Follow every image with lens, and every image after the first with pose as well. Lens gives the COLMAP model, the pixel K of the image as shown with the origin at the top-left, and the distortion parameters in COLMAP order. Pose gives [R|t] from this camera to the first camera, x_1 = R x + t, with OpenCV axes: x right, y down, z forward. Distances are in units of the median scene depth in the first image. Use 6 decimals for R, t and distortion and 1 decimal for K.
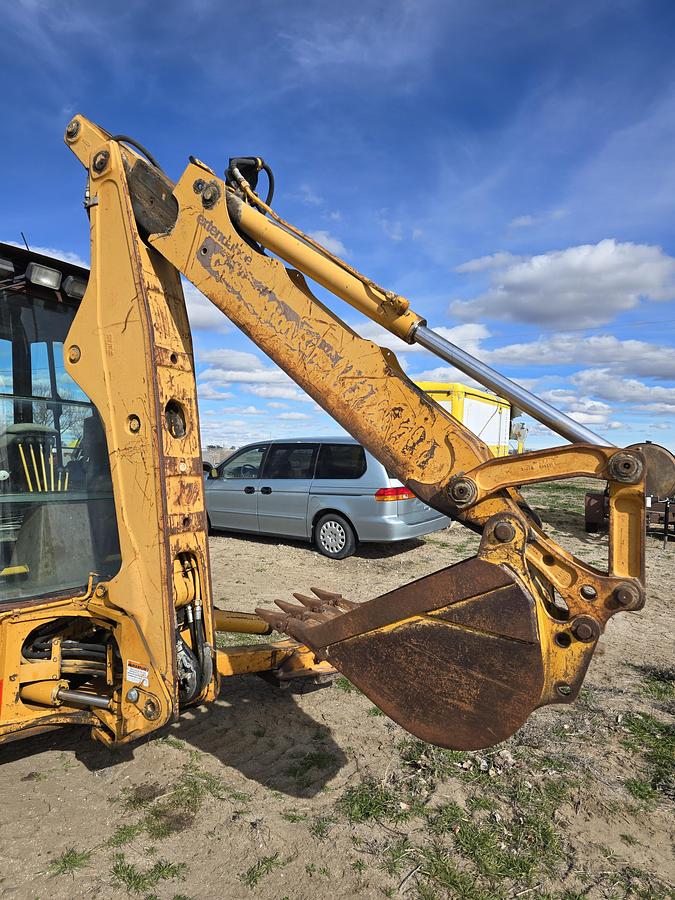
lens RADIAL K [[602.9, 0, 334.6], [0, 602.9, 446.1], [0, 0, 1]] dist [0.077254, -0.080037]
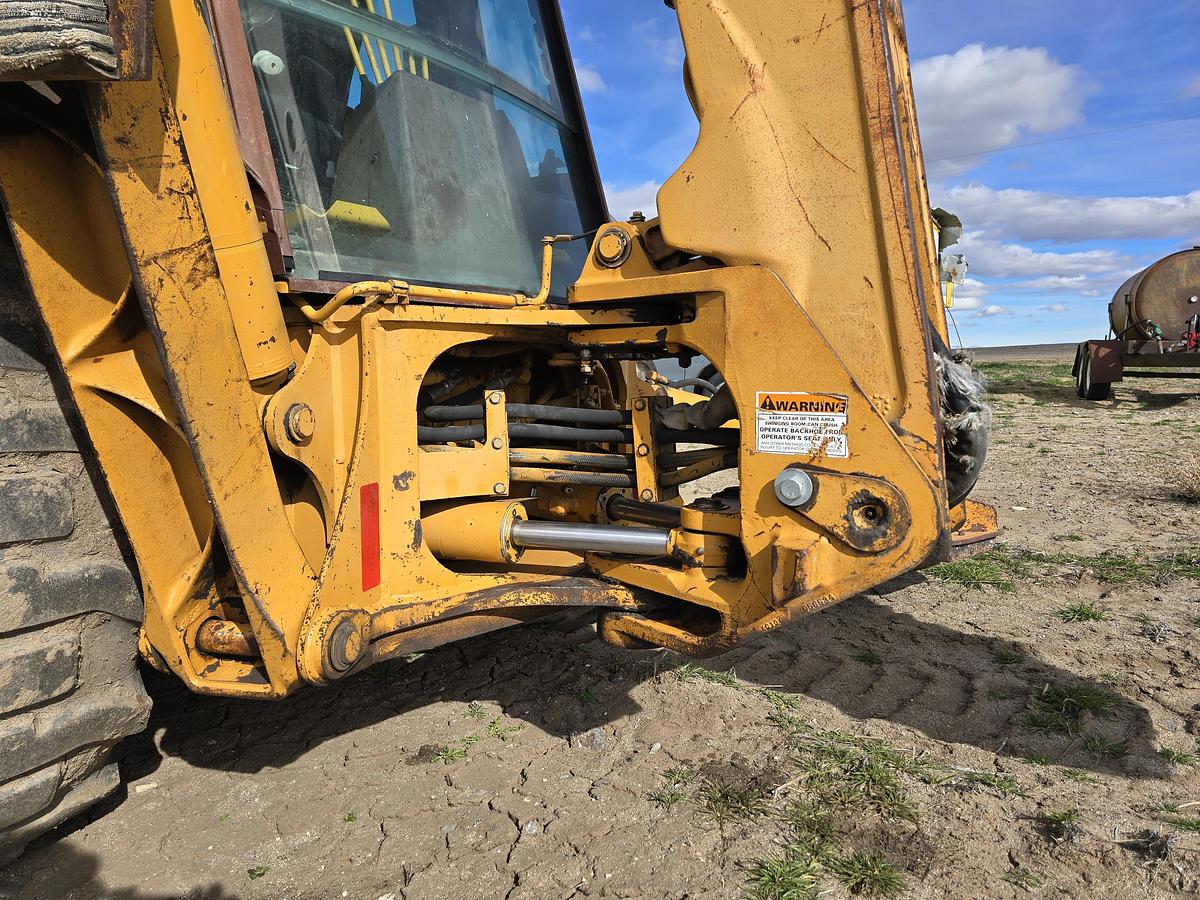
lens RADIAL K [[808.5, 0, 593.6], [0, 808.5, 450.5], [0, 0, 1]] dist [0.110422, -0.132214]
pose [[0.998325, -0.050707, -0.027844, -0.407394], [0.053481, 0.992481, 0.110092, 0.320134], [0.022052, -0.111397, 0.993531, 0.543932]]
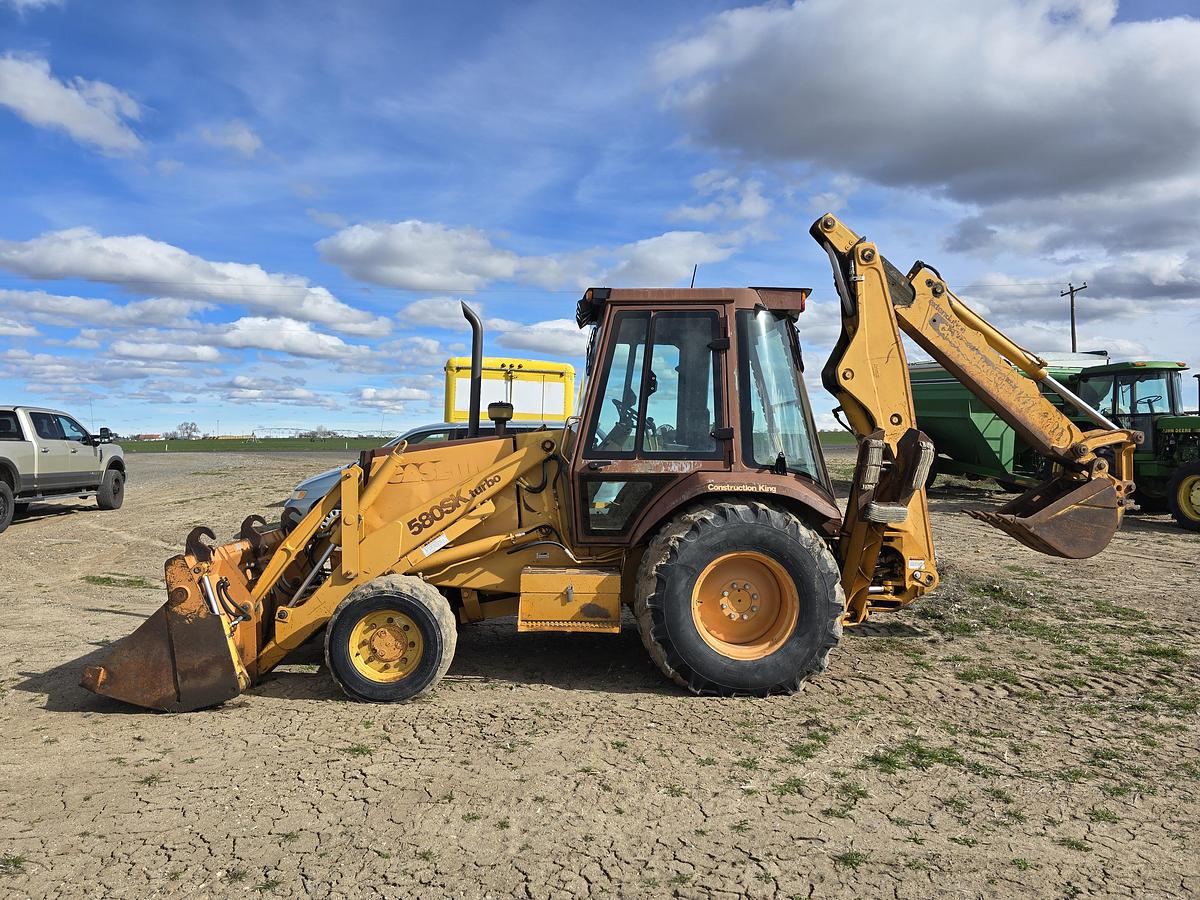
lens RADIAL K [[803.8, 0, 600.0], [0, 803.8, 450.0], [0, 0, 1]] dist [0.077254, -0.080037]
pose [[0.806673, -0.026523, 0.590402, -2.331620], [0.009827, 0.999456, 0.031473, -0.031422], [-0.590916, -0.019587, 0.806495, -0.319799]]
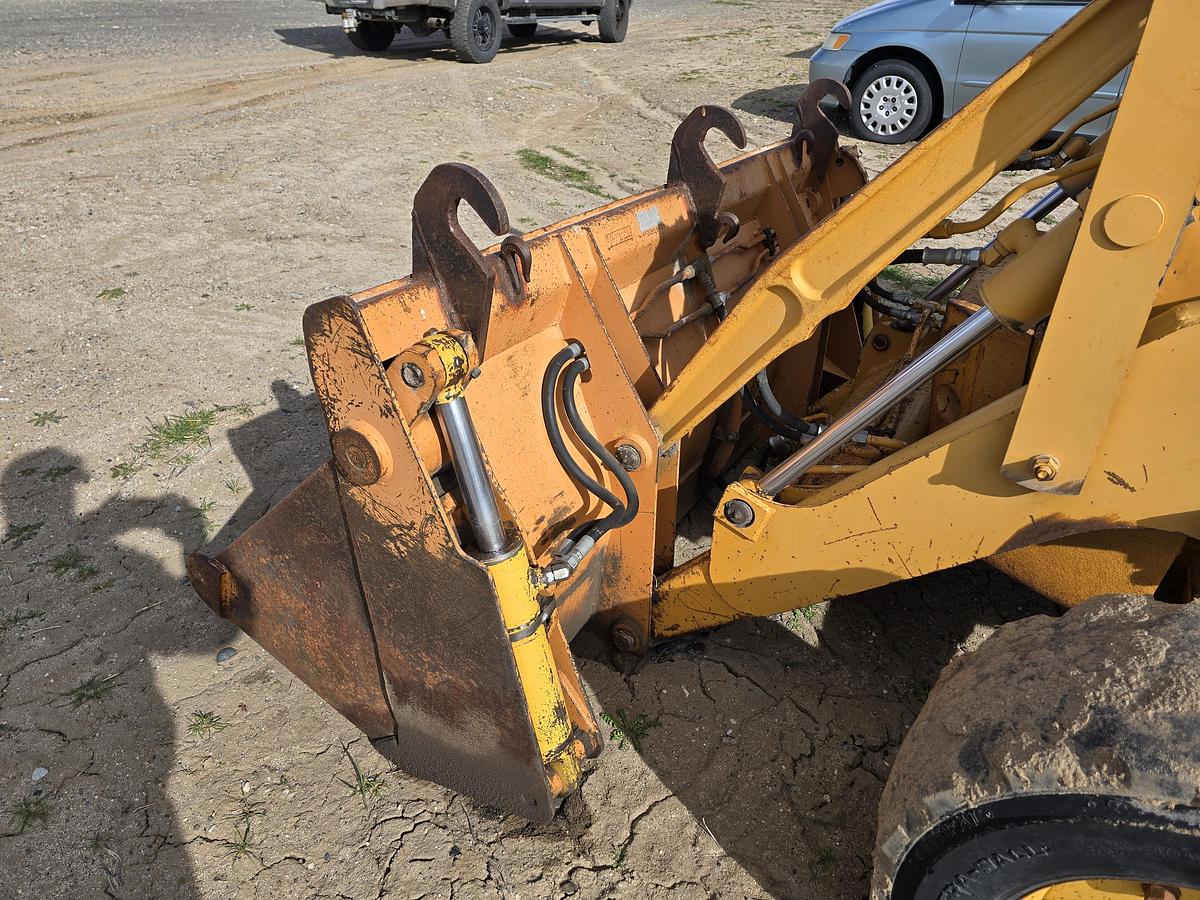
lens RADIAL K [[803.8, 0, 600.0], [0, 803.8, 450.0], [0, 0, 1]] dist [0.077254, -0.080037]
pose [[0.999323, 0.002422, 0.036712, -1.904477], [-0.021251, 0.852553, 0.522209, 0.099577], [-0.030034, -0.522636, 0.852027, 1.308601]]
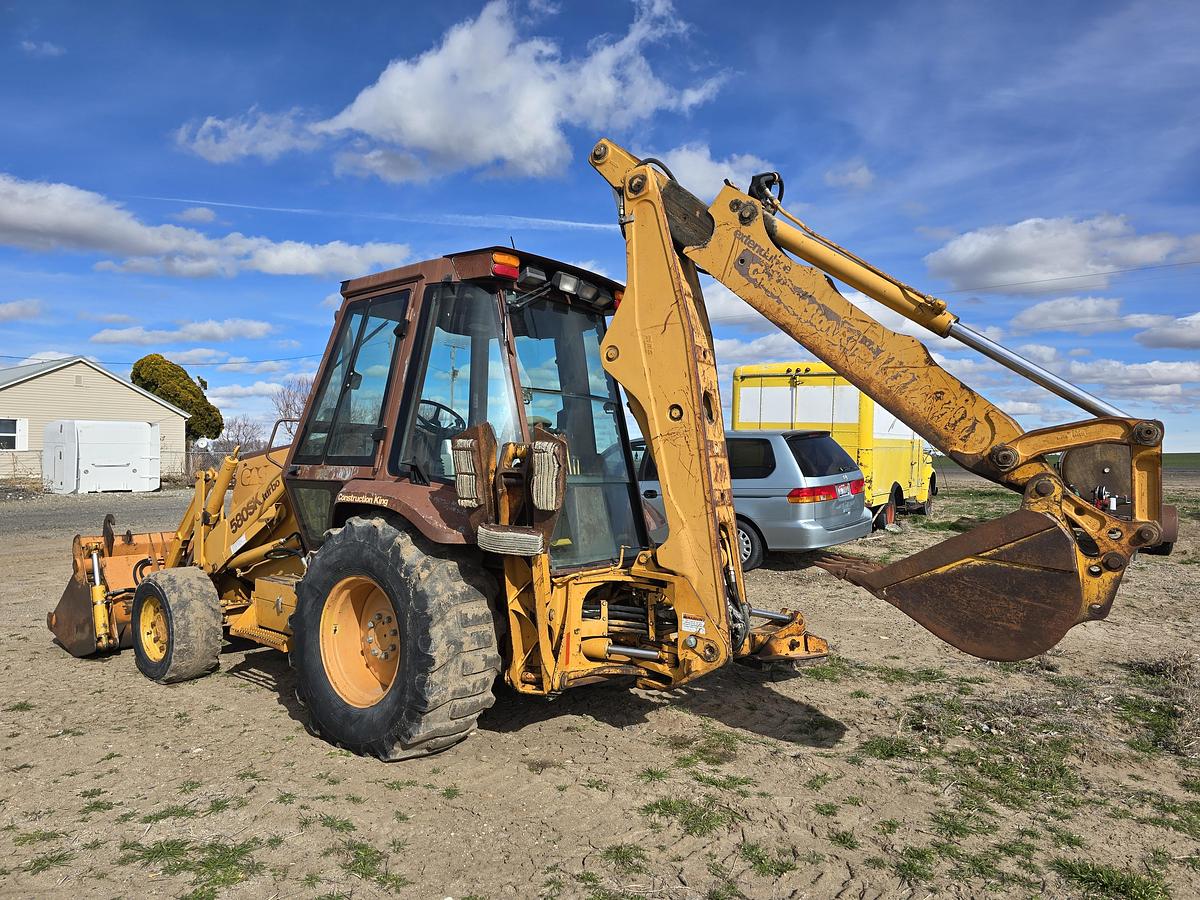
lens RADIAL K [[803.8, 0, 600.0], [0, 803.8, 450.0], [0, 0, 1]] dist [0.077254, -0.080037]
pose [[0.997511, -0.017715, -0.068251, -0.376702], [0.017705, 0.999843, -0.000743, 0.033973], [0.068253, -0.000467, 0.997668, -0.542294]]
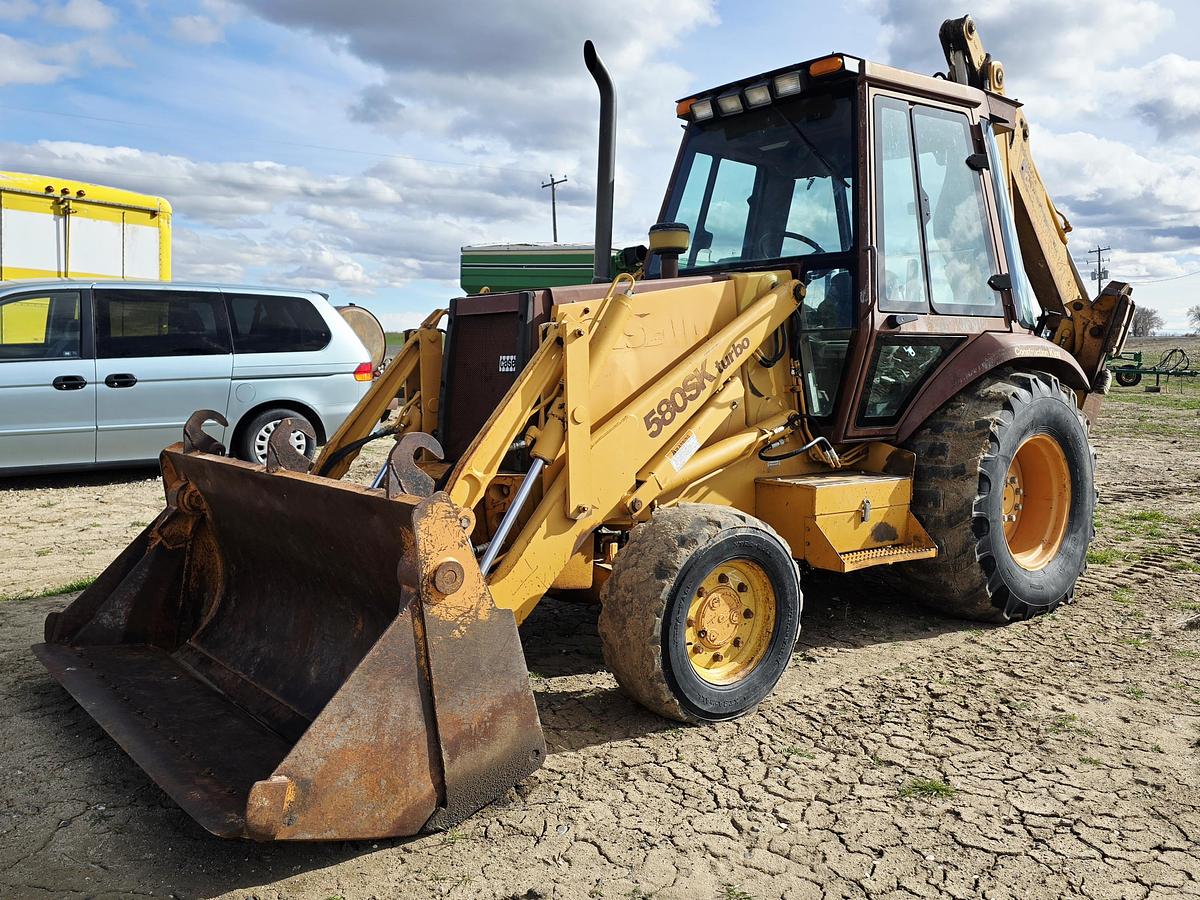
lens RADIAL K [[983.4, 0, 600.0], [0, 983.4, 450.0], [0, 0, 1]] dist [0.117304, -0.145132]
pose [[0.290313, -0.115387, 0.949950, -2.923158], [-0.008661, 0.992346, 0.123184, 0.081435], [-0.956893, -0.043989, 0.287091, 1.256671]]
